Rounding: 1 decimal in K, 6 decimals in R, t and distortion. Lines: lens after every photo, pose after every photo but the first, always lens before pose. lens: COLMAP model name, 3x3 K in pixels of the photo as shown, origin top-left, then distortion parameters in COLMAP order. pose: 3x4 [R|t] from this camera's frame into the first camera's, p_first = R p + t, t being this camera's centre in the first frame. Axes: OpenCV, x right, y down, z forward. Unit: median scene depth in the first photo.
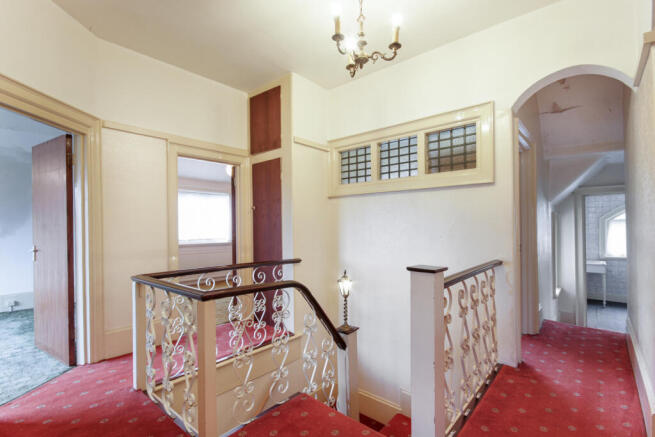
lens RADIAL K [[308.5, 0, 326.9], [0, 308.5, 228.0], [0, 0, 1]] dist [-0.000902, -0.000003]
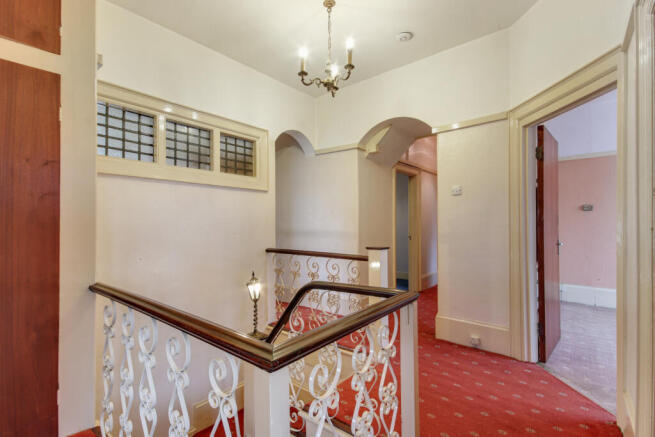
lens RADIAL K [[308.2, 0, 327.5], [0, 308.2, 218.5], [0, 0, 1]] dist [0.002513, 0.000448]
pose [[-0.043403, 0.017616, 0.998902, -0.743913], [-0.000750, 0.999844, -0.017665, -0.002852], [-0.999057, -0.001515, -0.043383, 0.718334]]
